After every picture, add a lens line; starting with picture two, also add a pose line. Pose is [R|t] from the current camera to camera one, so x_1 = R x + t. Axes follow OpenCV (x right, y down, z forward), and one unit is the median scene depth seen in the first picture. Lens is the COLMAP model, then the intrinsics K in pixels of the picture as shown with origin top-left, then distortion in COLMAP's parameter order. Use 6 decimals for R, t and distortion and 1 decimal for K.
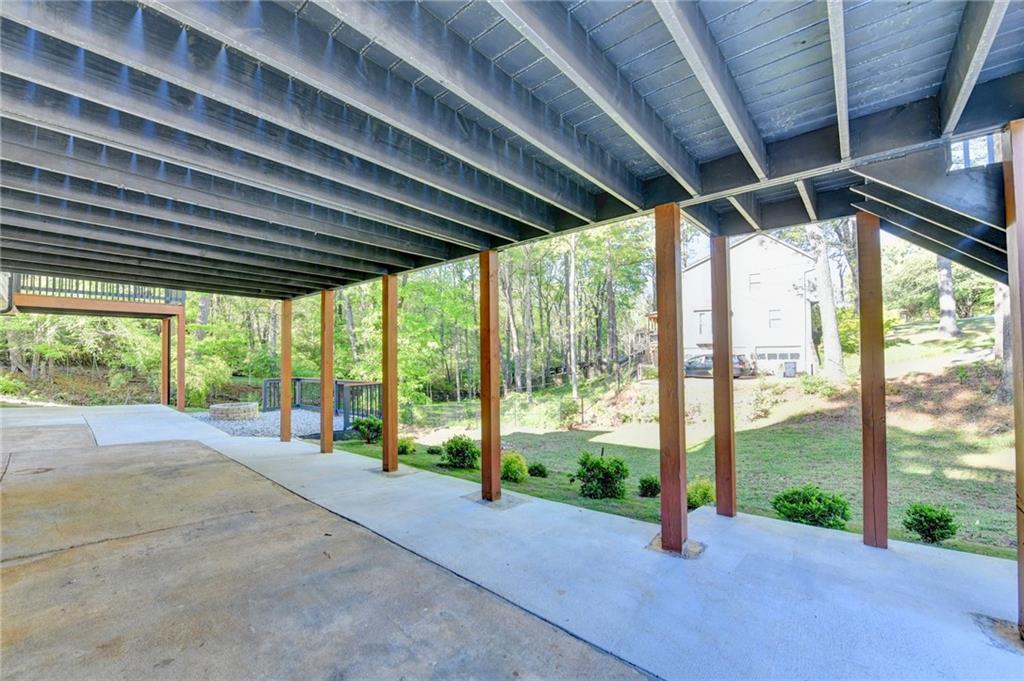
lens RADIAL K [[416.3, 0, 507.9], [0, 416.3, 343.7], [0, 0, 1]] dist [-0.017094, -0.001010]
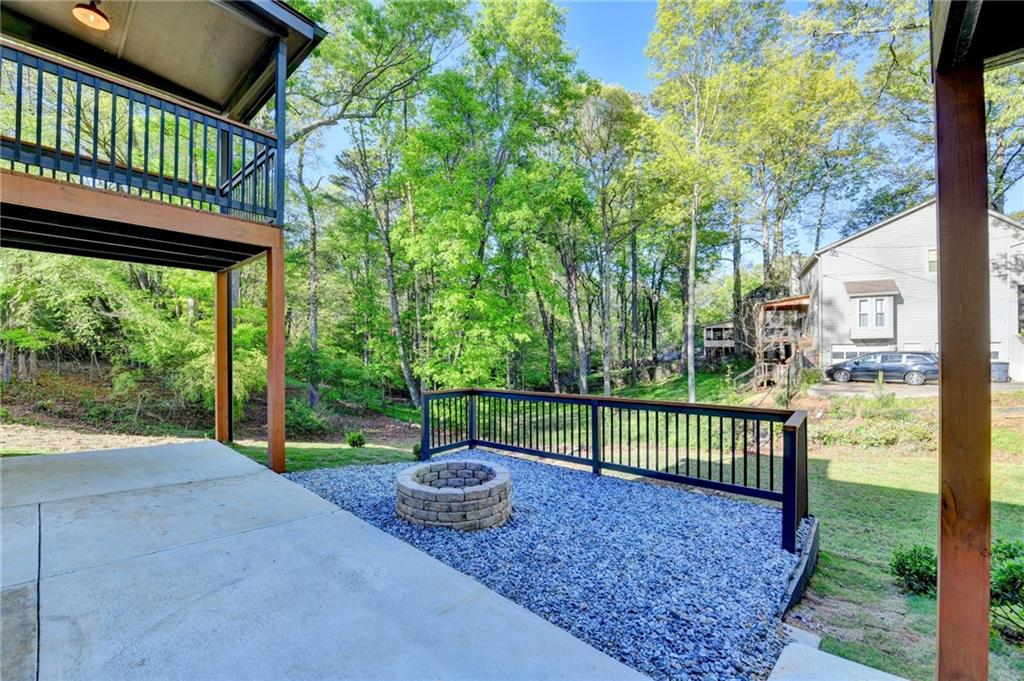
lens RADIAL K [[416.3, 0, 502.8], [0, 416.3, 354.4], [0, 0, 1]] dist [-0.017094, -0.001010]
pose [[0.999915, 0.007281, -0.010850, -0.253920], [-0.006936, 0.999479, 0.031510, 0.013027], [0.011074, -0.031433, 0.999445, 0.262107]]
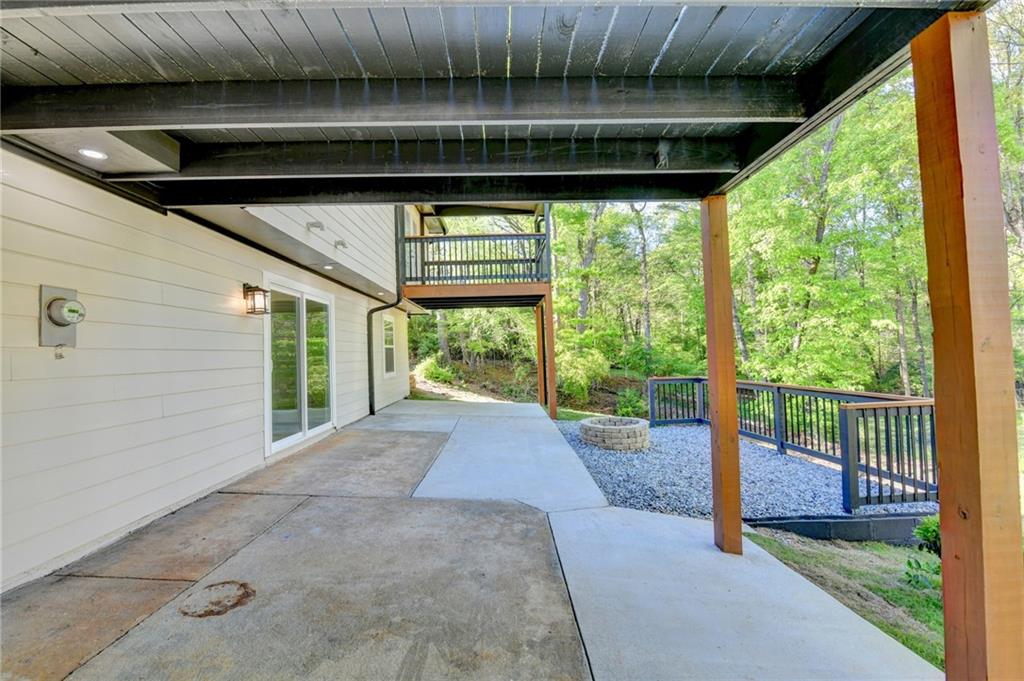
lens RADIAL K [[403.1, 0, 509.5], [0, 403.1, 343.9], [0, 0, 1]] dist [-0.003865, -0.000274]
pose [[0.672300, -0.029790, -0.739679, -0.137819], [0.044224, 0.999022, -0.000039, 0.009586], [0.738957, -0.032685, 0.672960, 0.210587]]
